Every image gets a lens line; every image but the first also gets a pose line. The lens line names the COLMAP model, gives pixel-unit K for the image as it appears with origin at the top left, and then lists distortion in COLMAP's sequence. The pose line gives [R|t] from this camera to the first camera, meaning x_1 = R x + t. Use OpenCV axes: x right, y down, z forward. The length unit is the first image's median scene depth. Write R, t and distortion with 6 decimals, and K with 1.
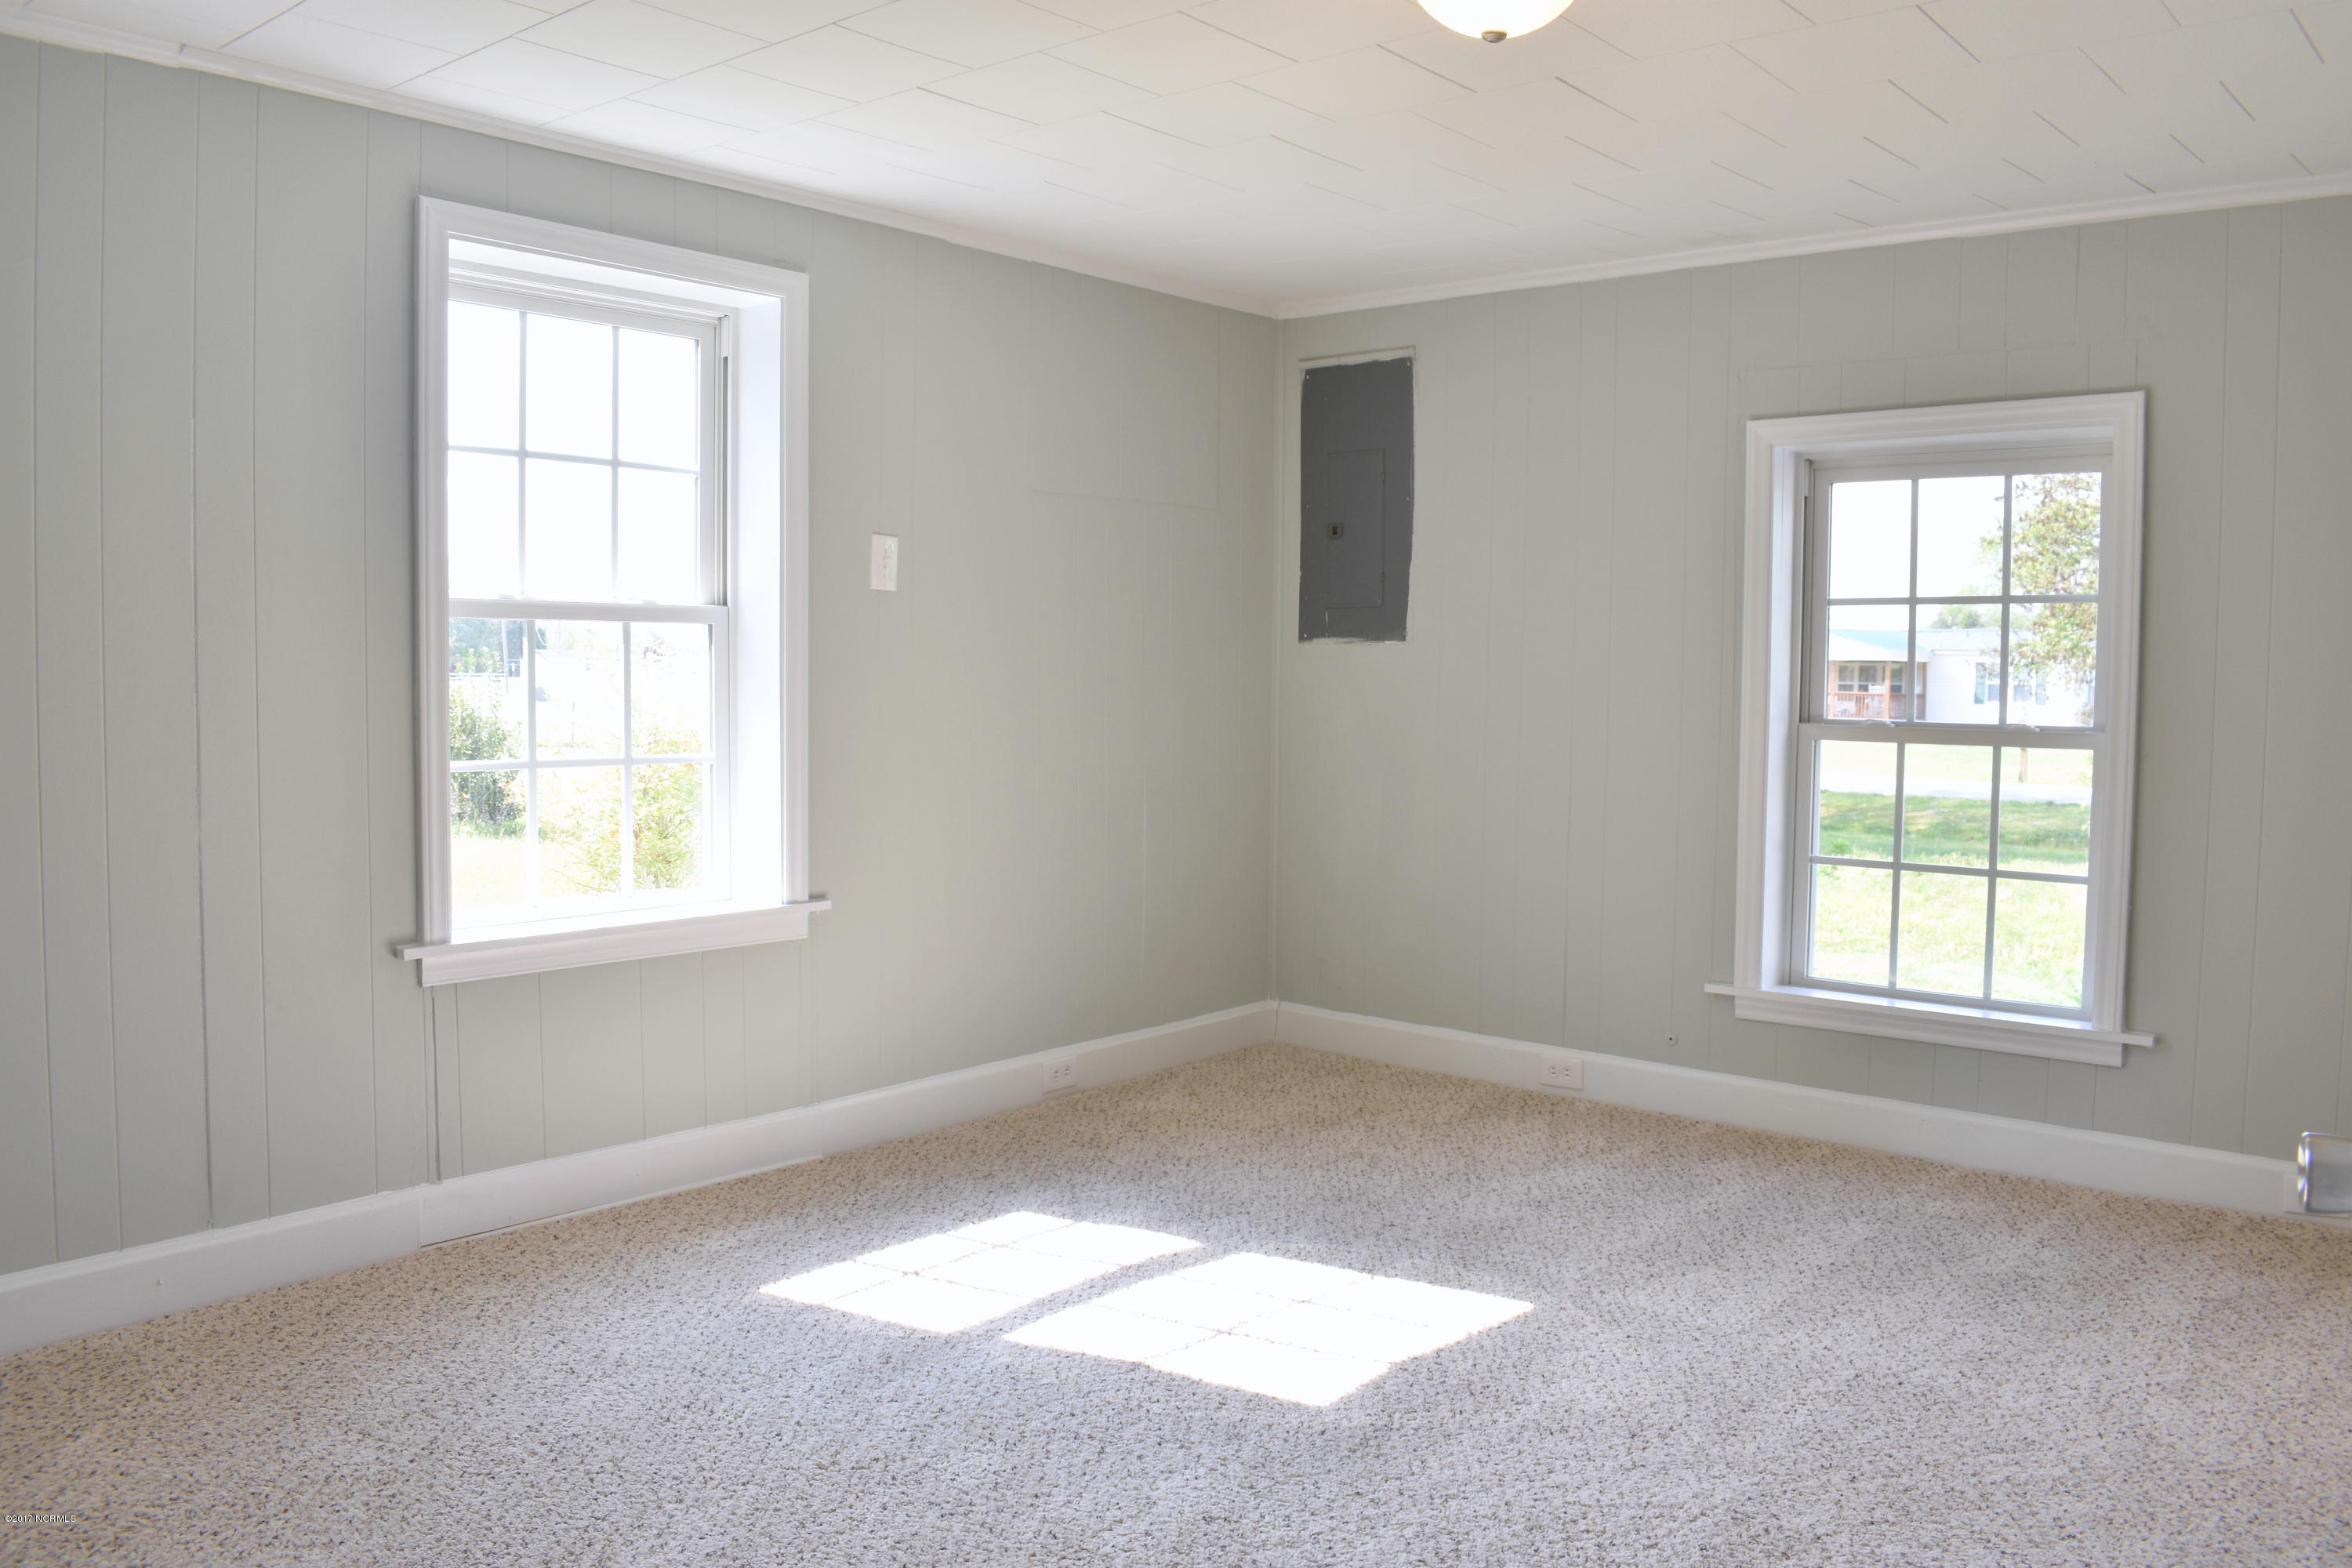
lens RADIAL K [[1868.6, 0, 1176.0], [0, 1868.6, 784.0], [0, 0, 1]] dist [-0.099950, 0.001010]
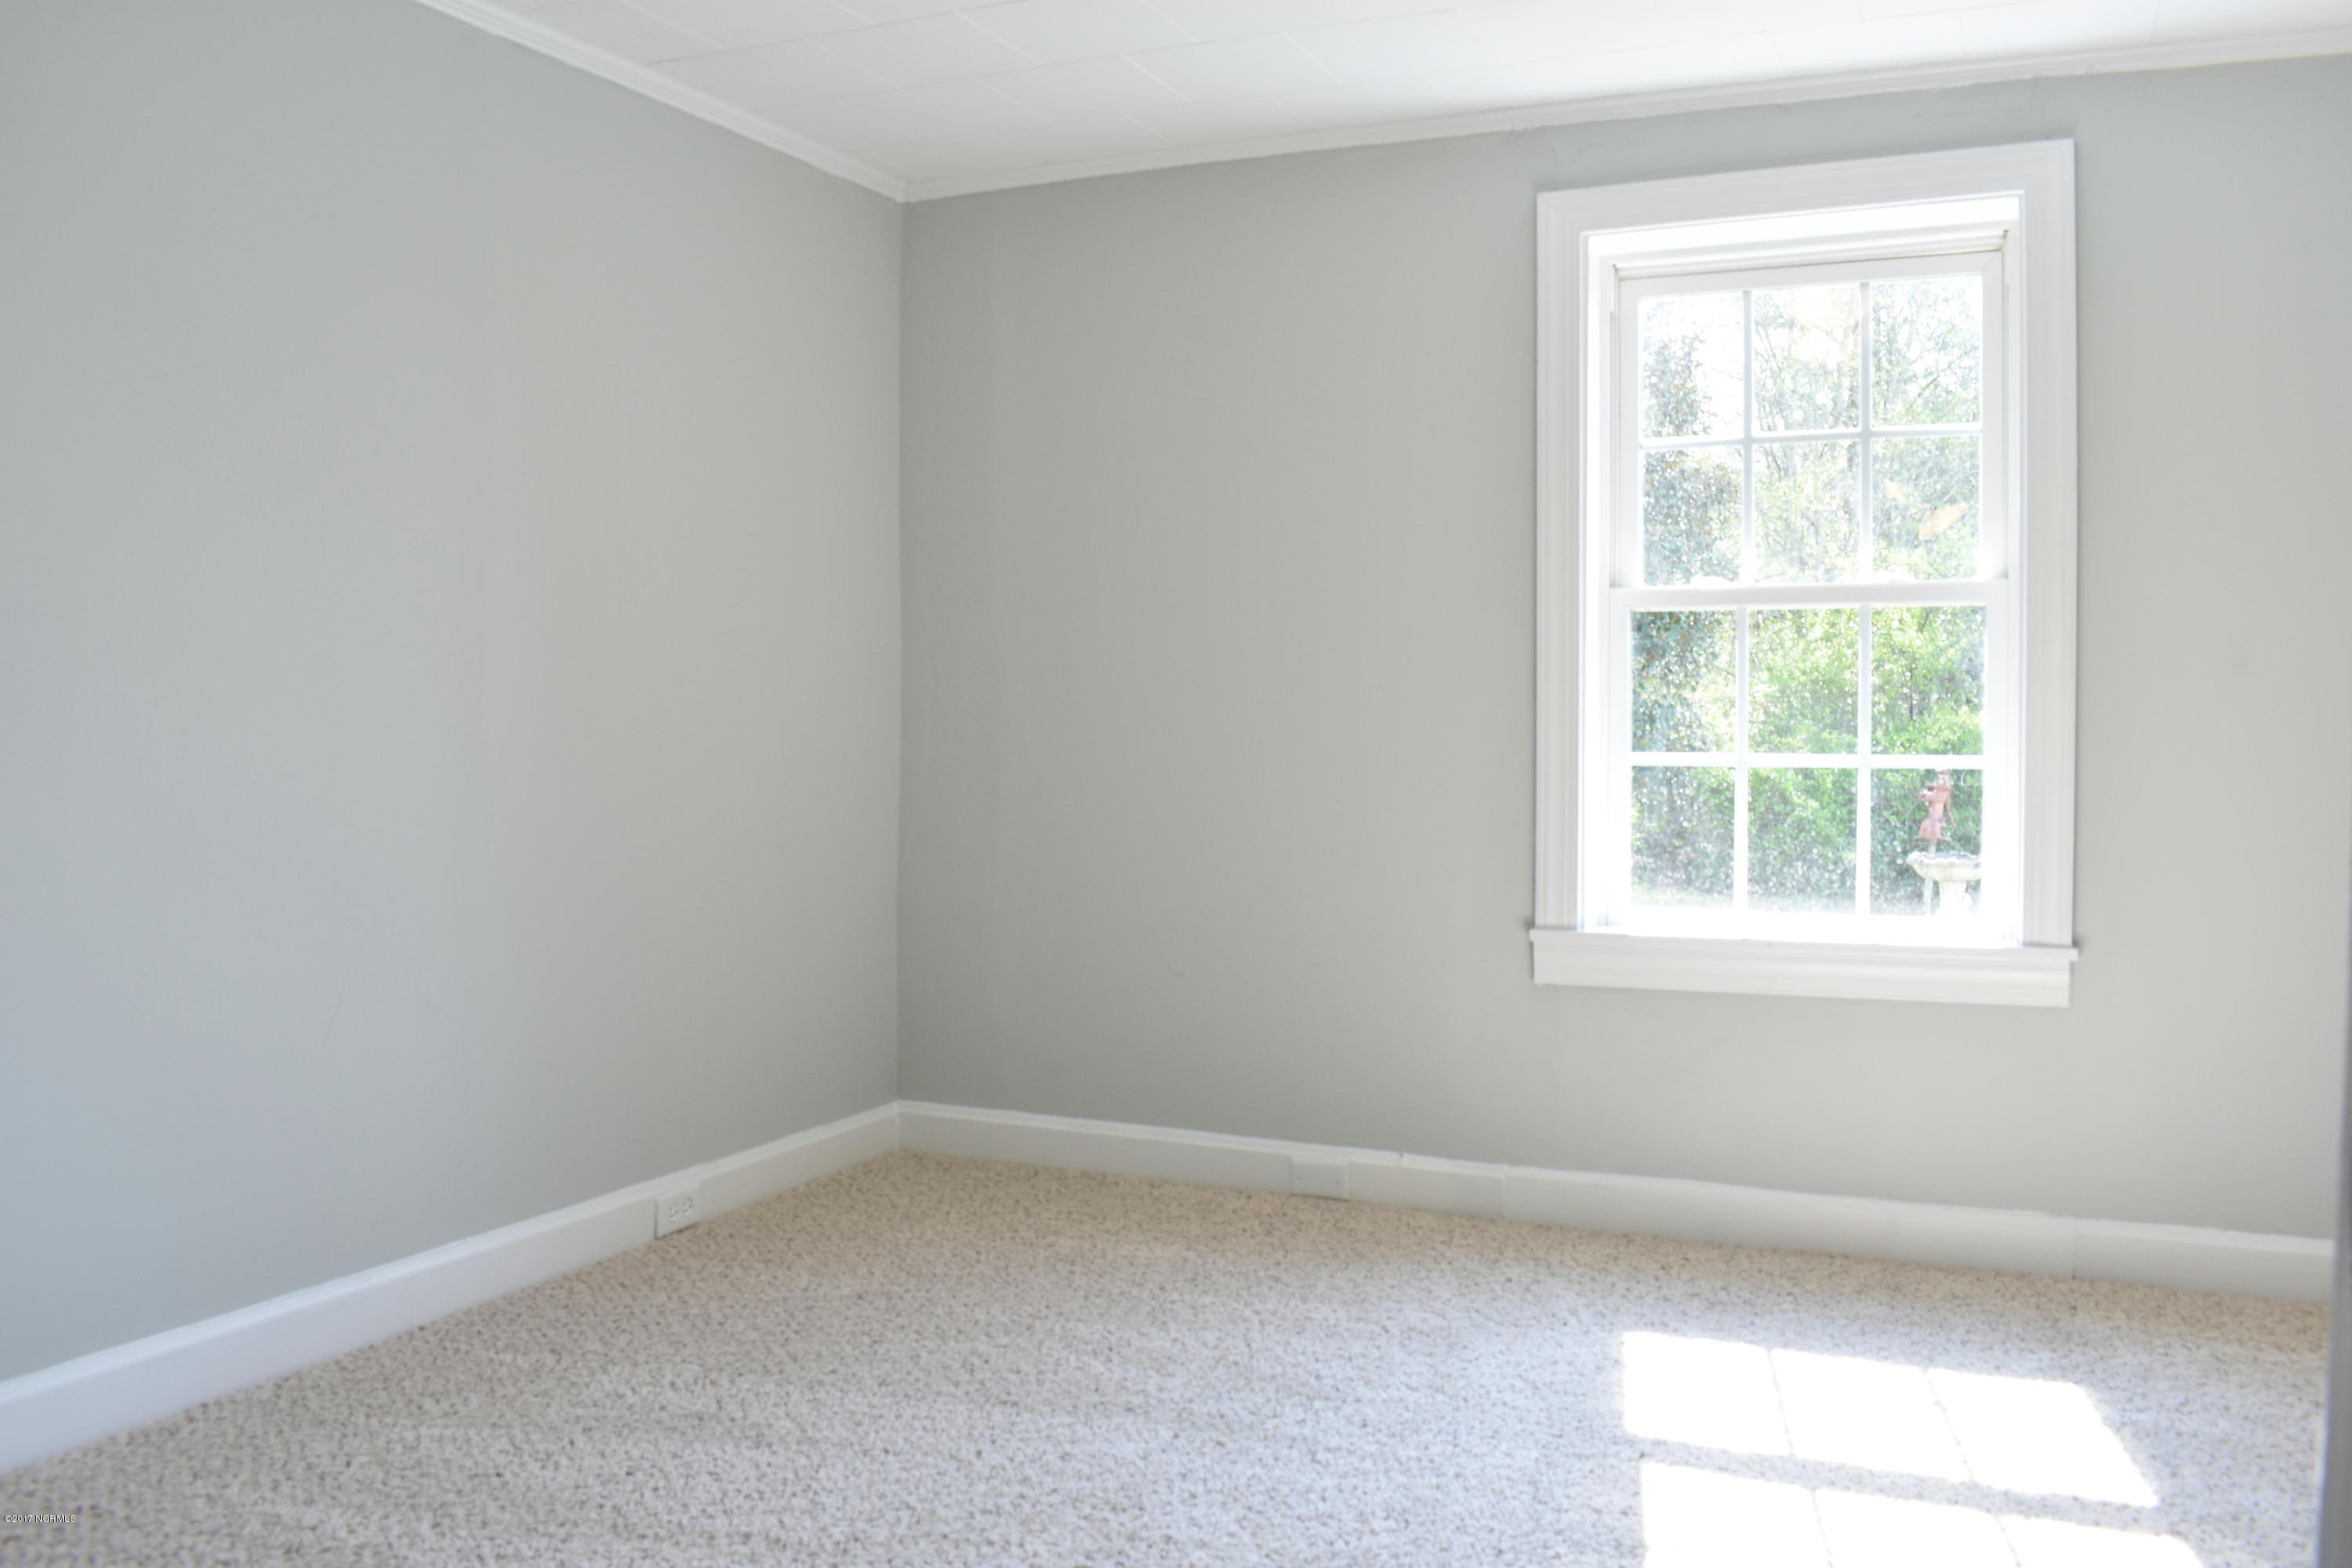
lens RADIAL K [[1868.6, 0, 1176.0], [0, 1868.6, 784.0], [0, 0, 1]] dist [-0.099950, 0.001010]
pose [[0.270242, 0.016466, -0.962652, 0.473954], [-0.050676, 0.998711, 0.002857, 0.012581], [0.961458, 0.048011, 0.270728, 0.455307]]
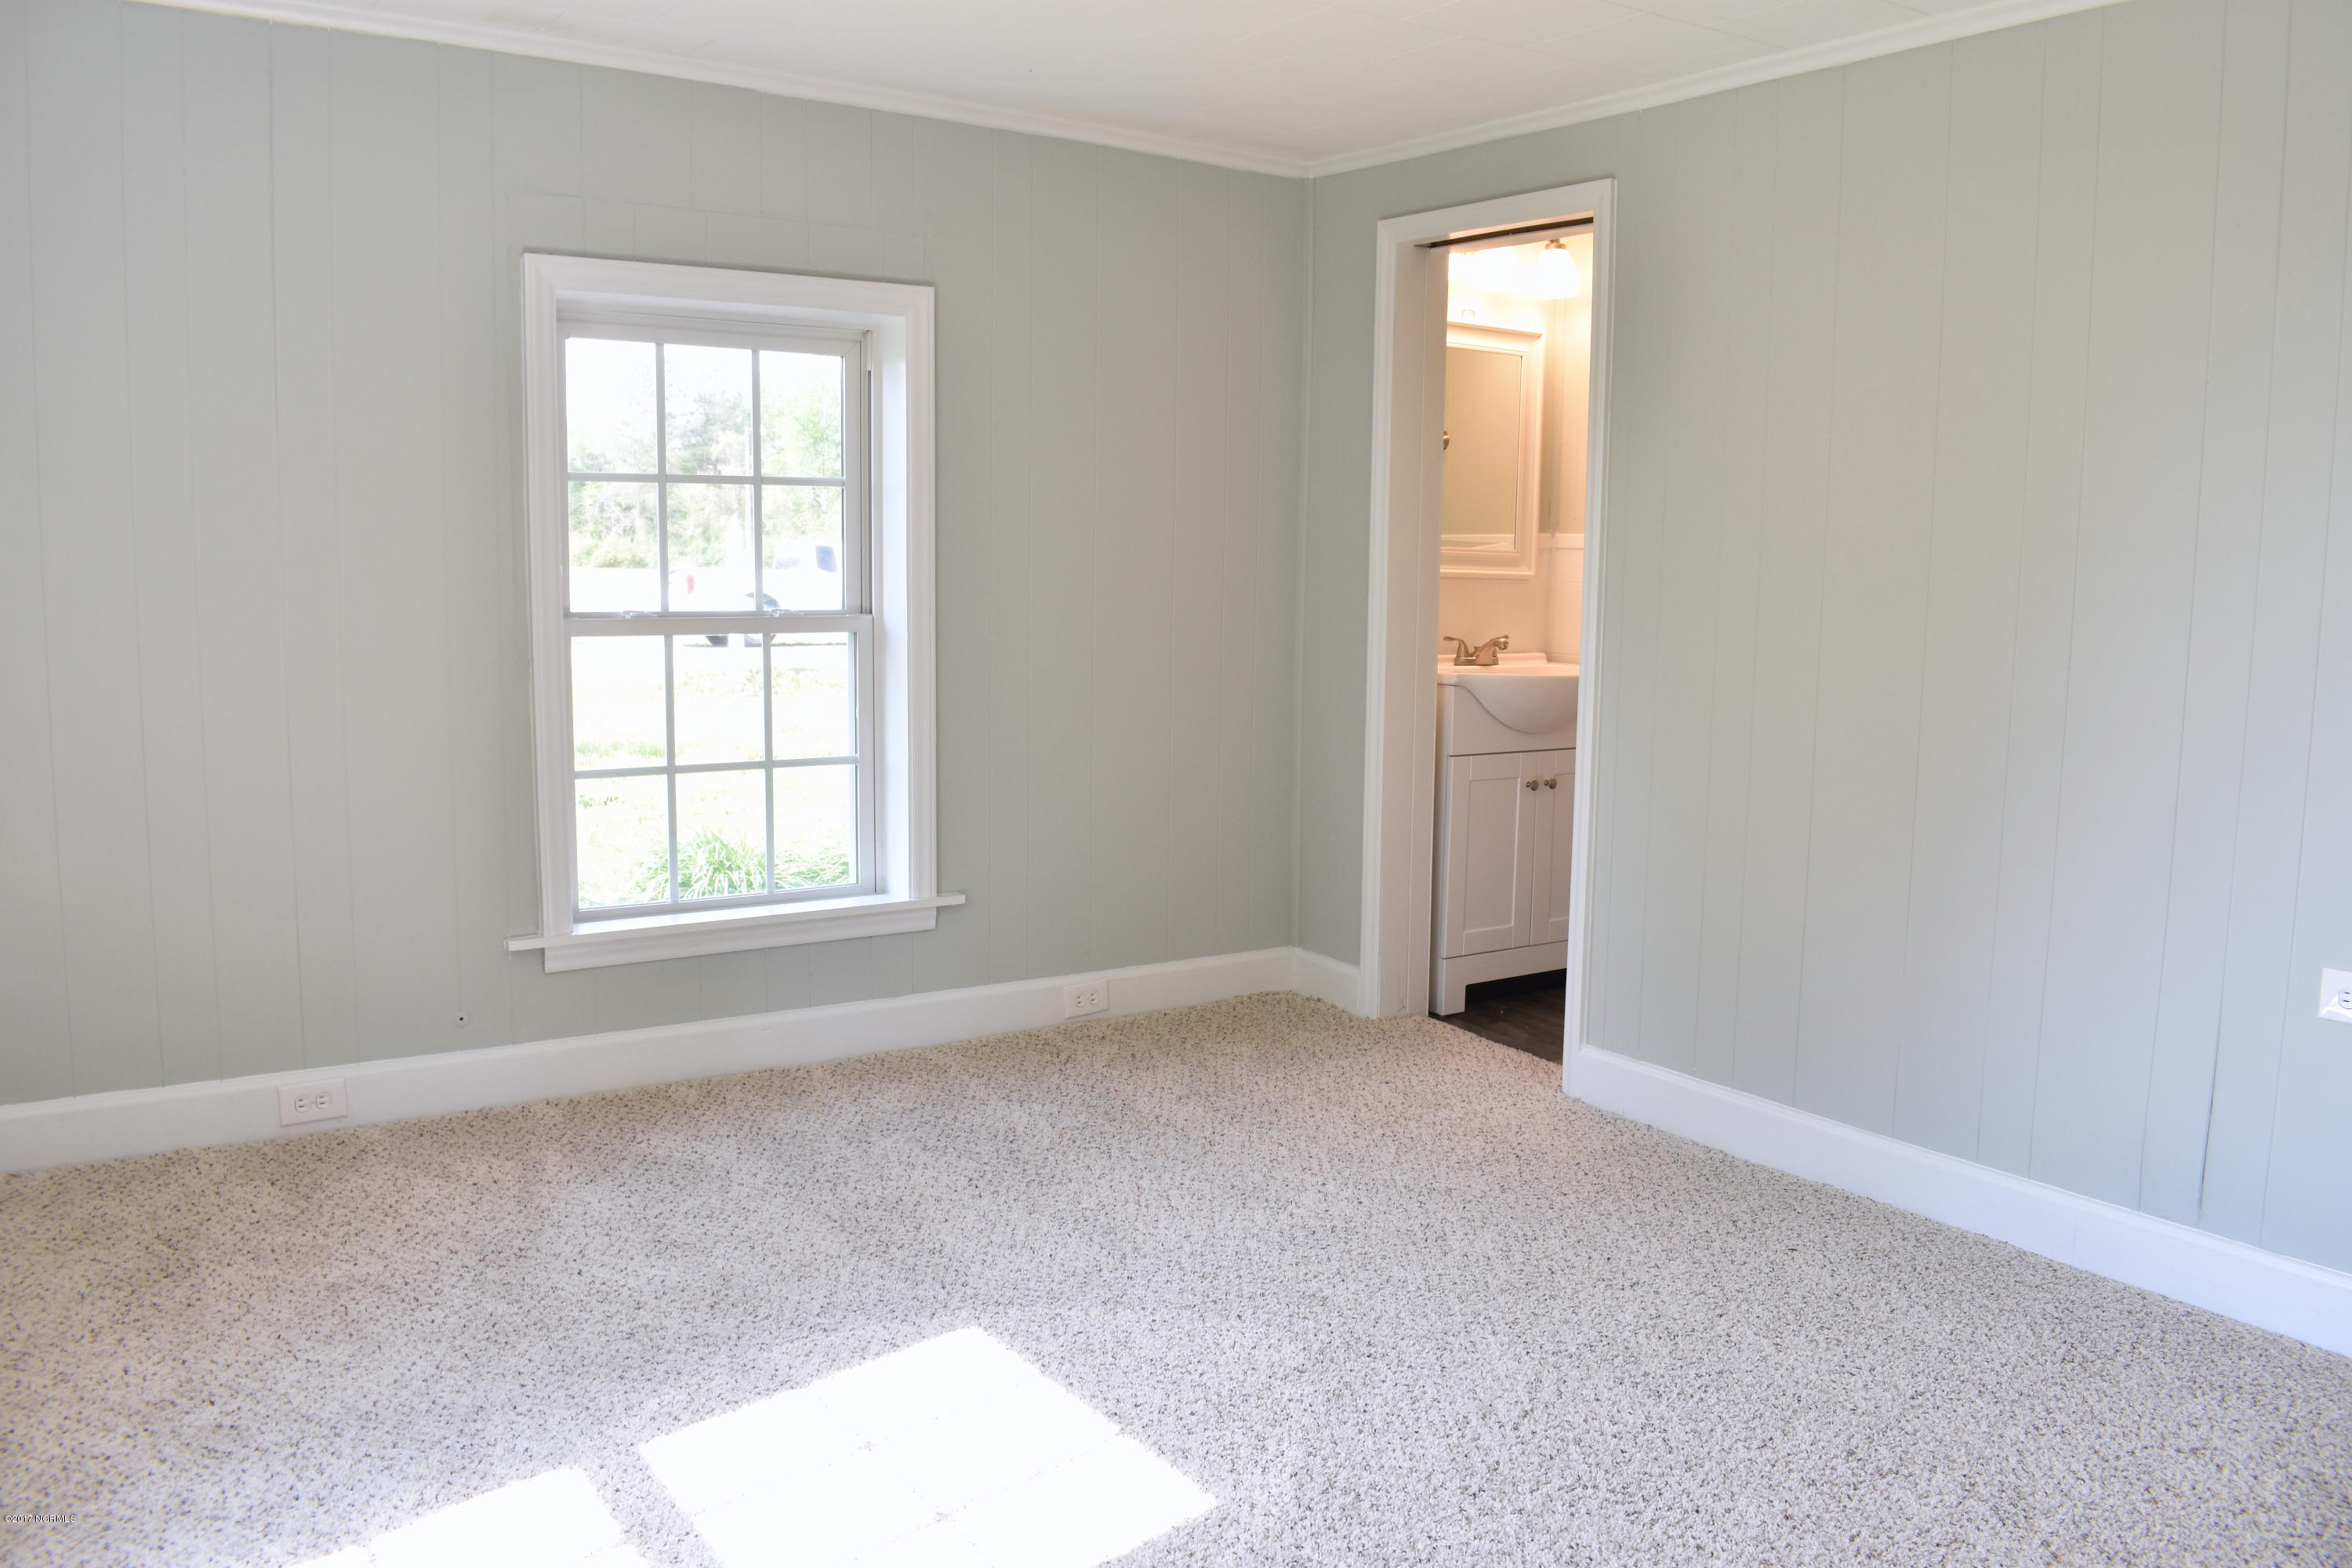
lens RADIAL K [[1868.6, 0, 1176.0], [0, 1868.6, 784.0], [0, 0, 1]] dist [-0.099950, 0.001010]
pose [[0.245692, -0.131113, 0.960440, -0.486240], [0.044443, 0.991292, 0.123956, -0.057792], [-0.968329, 0.012230, 0.249380, 0.589169]]
